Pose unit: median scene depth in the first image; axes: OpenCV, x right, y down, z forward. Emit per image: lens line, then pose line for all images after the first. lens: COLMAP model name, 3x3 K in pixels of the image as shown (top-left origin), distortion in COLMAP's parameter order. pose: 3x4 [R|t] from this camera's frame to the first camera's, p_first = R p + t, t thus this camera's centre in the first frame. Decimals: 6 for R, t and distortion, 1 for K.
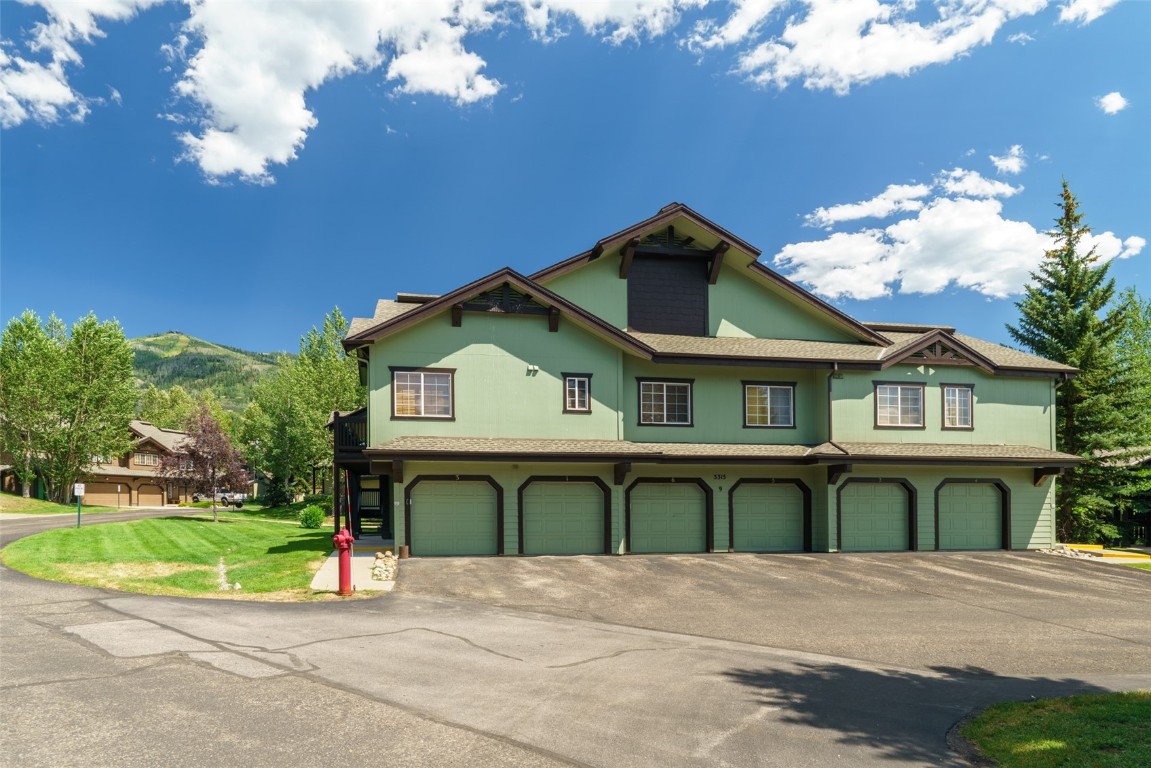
lens RADIAL K [[644.2, 0, 575.2], [0, 644.2, 408.4], [0, 0, 1]] dist [0.001876, 0.000506]
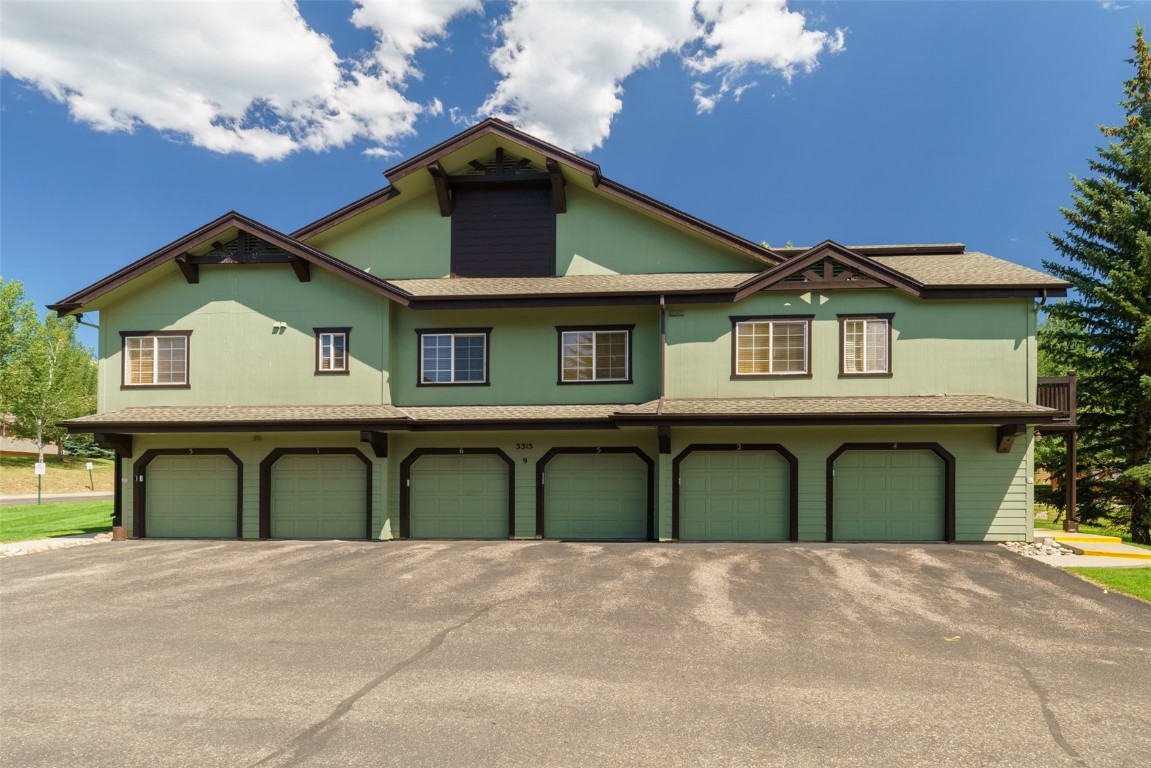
lens RADIAL K [[644.0, 0, 575.5], [0, 644.0, 384.0], [0, 0, 1]] dist [-0.001122, 0.000700]
pose [[0.969215, -0.037108, -0.243405, 0.484077], [0.039632, 0.999199, 0.005478, 0.026134], [0.243007, -0.014956, 0.969909, 0.226423]]
